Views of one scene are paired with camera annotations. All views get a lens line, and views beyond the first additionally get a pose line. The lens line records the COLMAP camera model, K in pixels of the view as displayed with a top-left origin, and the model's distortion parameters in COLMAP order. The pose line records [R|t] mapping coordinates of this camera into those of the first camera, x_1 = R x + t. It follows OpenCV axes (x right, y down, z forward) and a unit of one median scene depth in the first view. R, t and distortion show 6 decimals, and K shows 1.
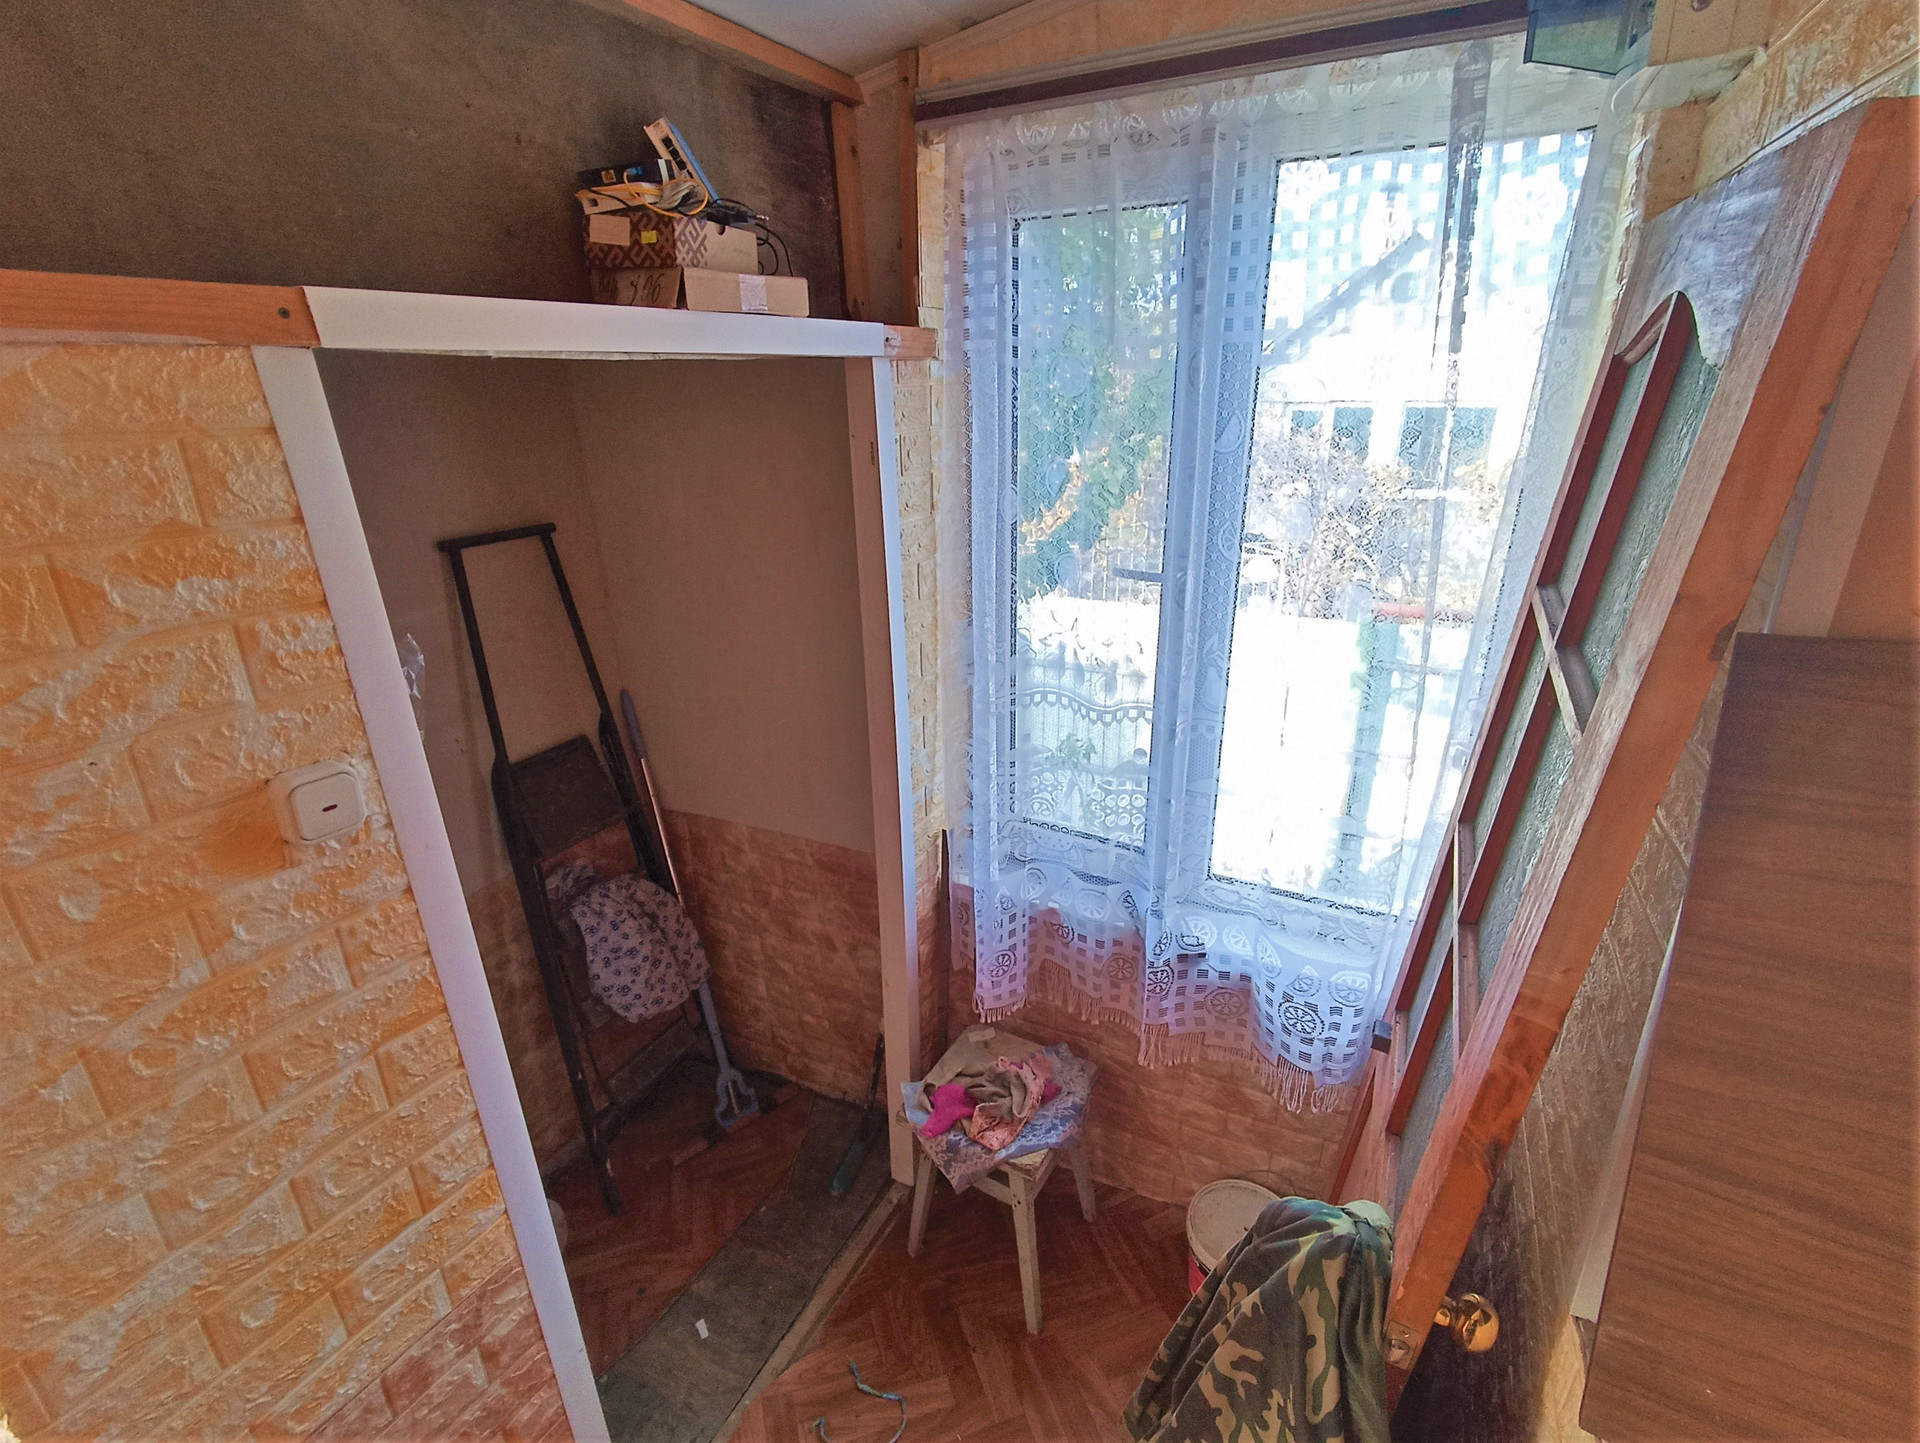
lens RADIAL K [[888.5, 0, 944.7], [0, 888.5, 722.3], [0, 0, 1]] dist [-0.004306, -0.000129]
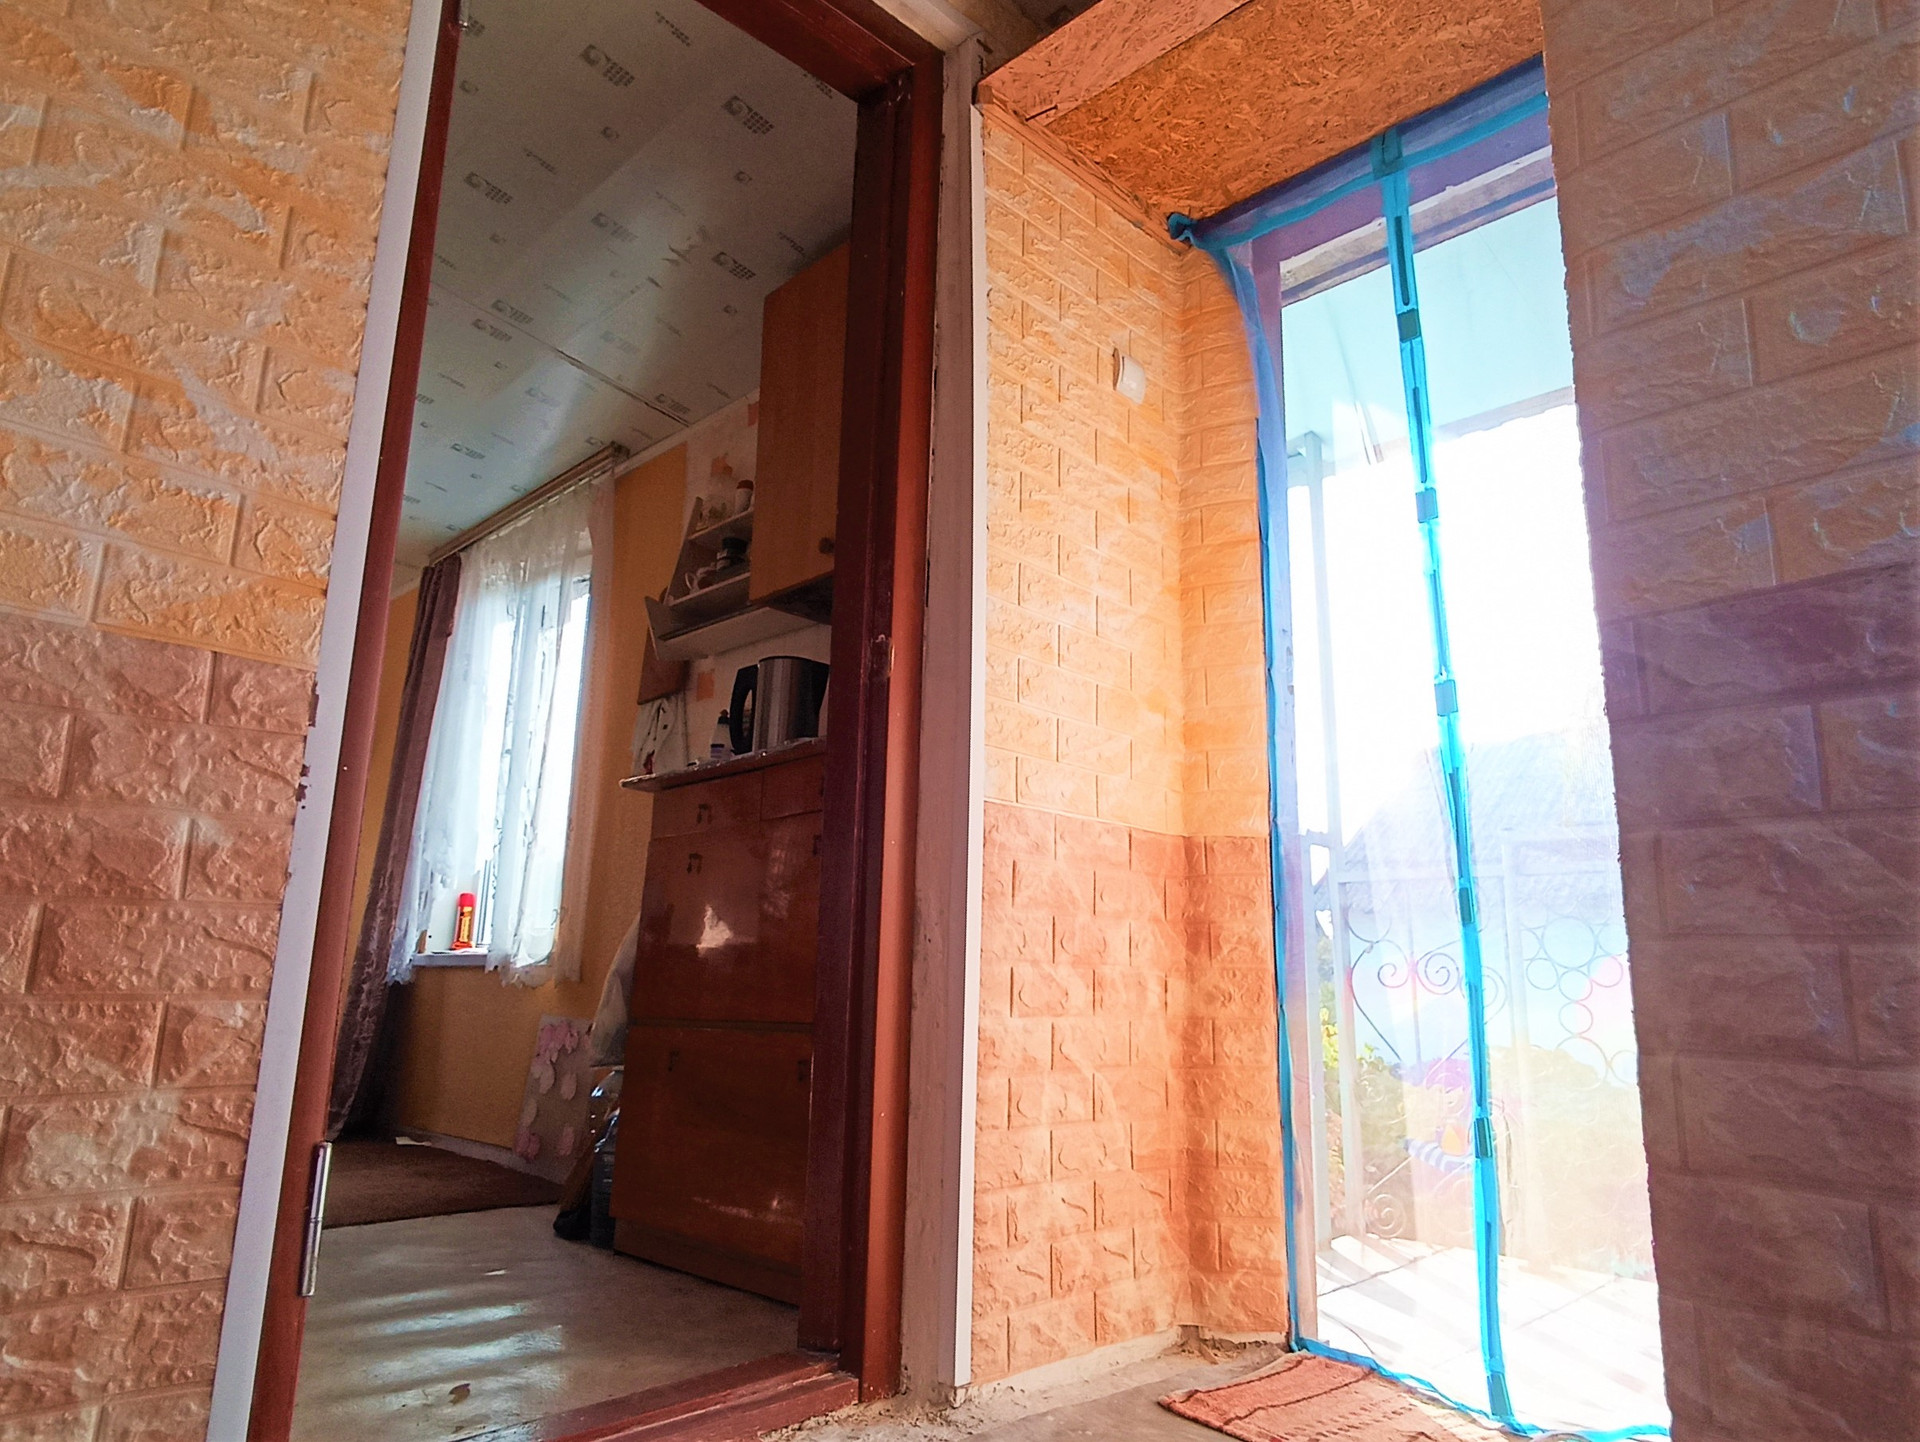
lens RADIAL K [[1211.3, 0, 947.9], [0, 1211.3, 719.0], [0, 0, 1]] dist [0.007506, -0.003582]
pose [[-0.313946, -0.182276, -0.931780, 0.232319], [-0.356711, 0.932144, -0.062160, 1.014809], [0.879884, 0.312861, -0.357663, 0.668834]]
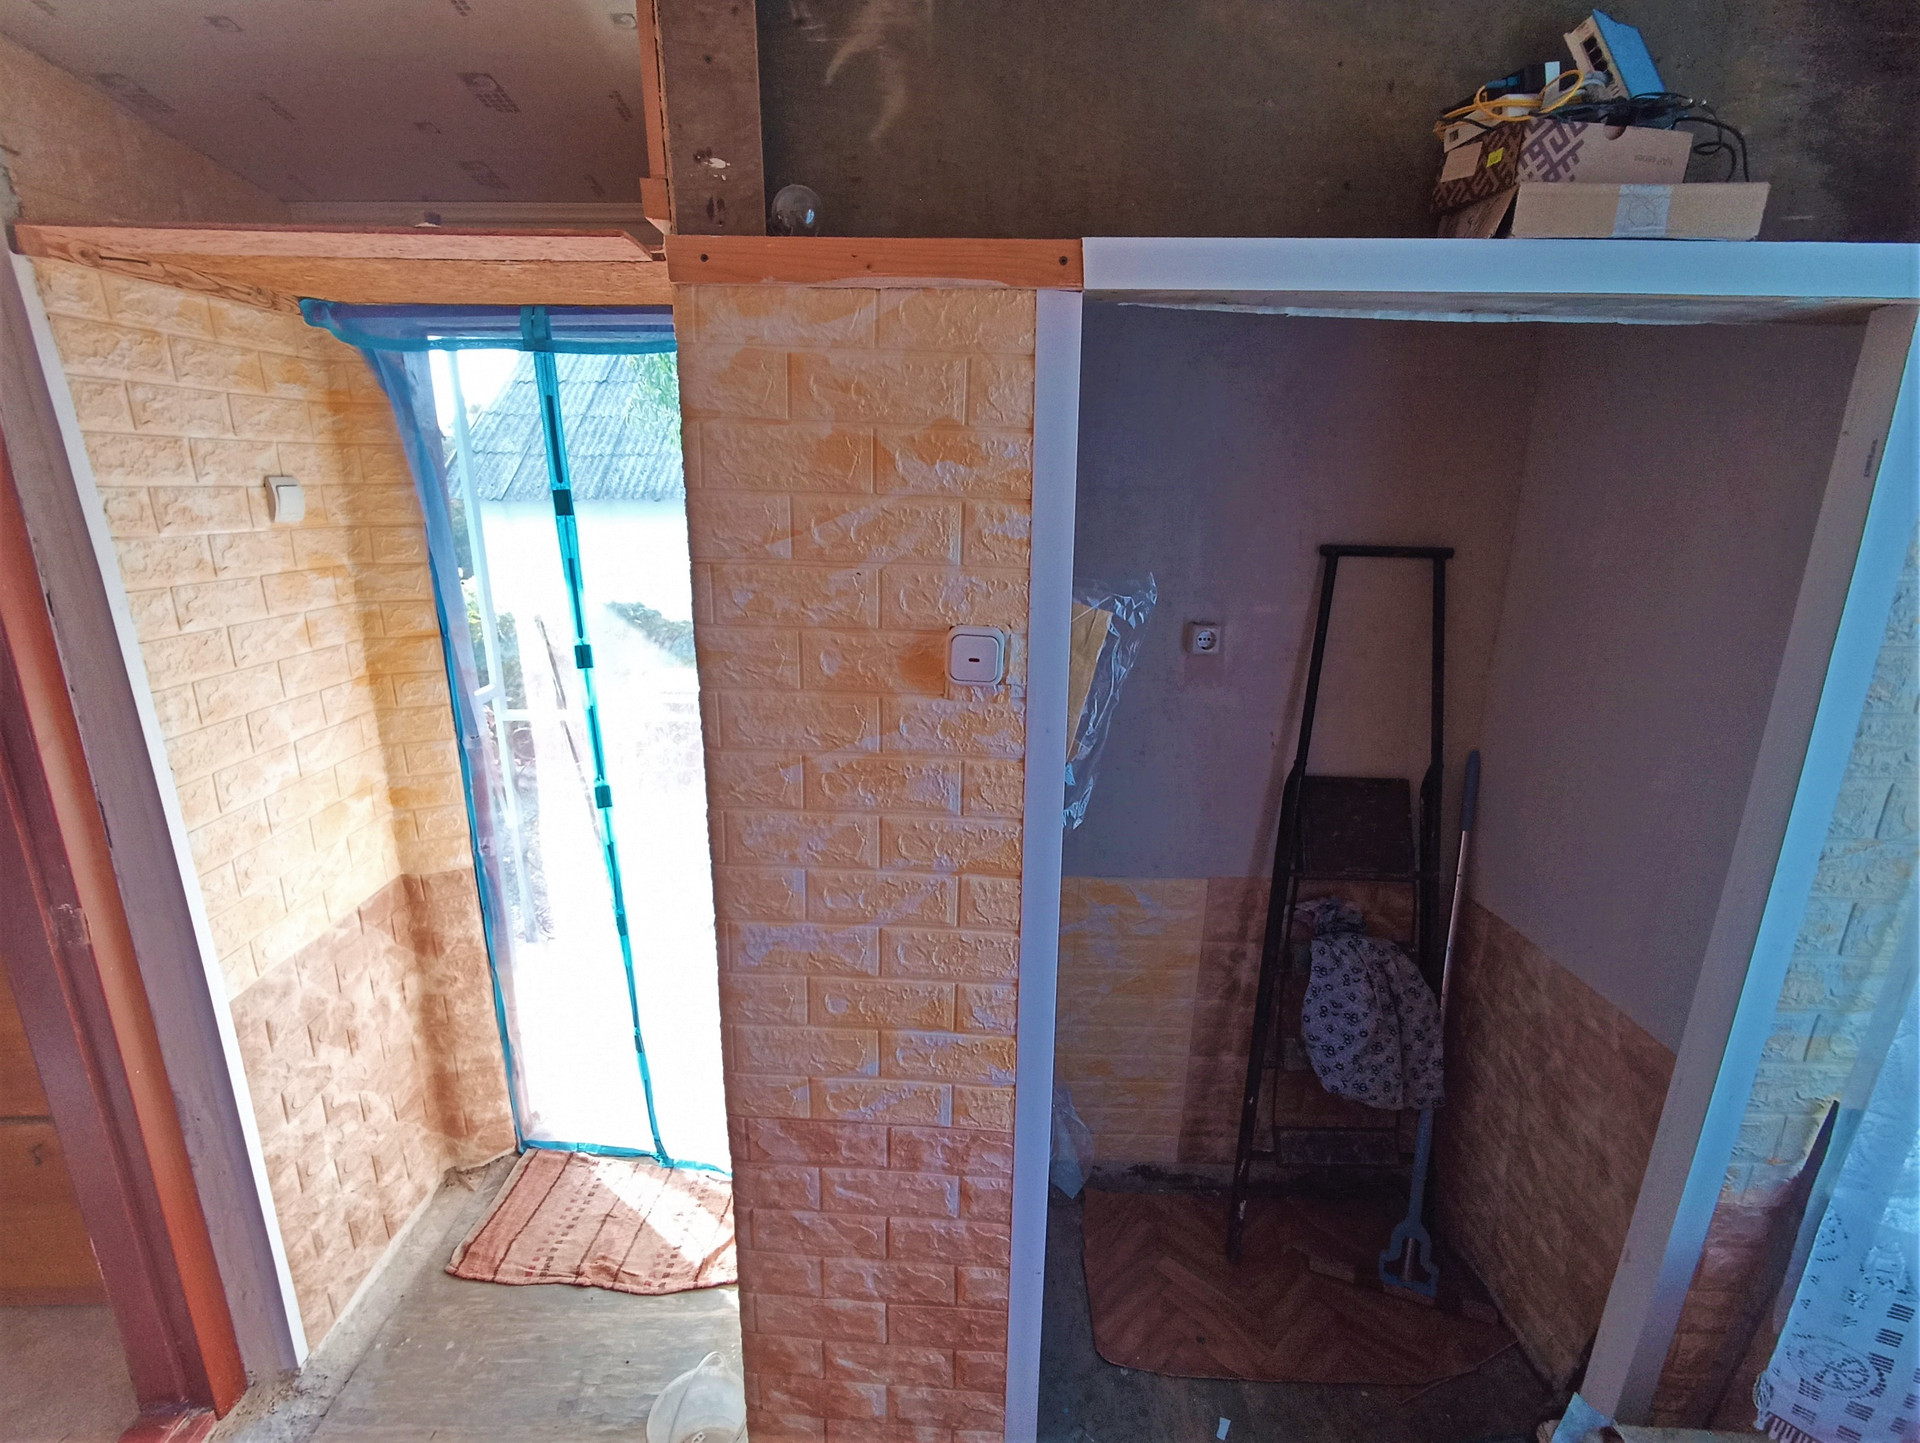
lens RADIAL K [[888.9, 0, 960.0], [0, 888.9, 721.5], [0, 0, 1]] dist [-0.003328, -0.000723]
pose [[0.465522, 0.270042, -0.842833, 0.280466], [-0.344249, 0.932570, 0.108654, 0.036904], [0.815342, 0.239563, 0.527094, 0.263533]]
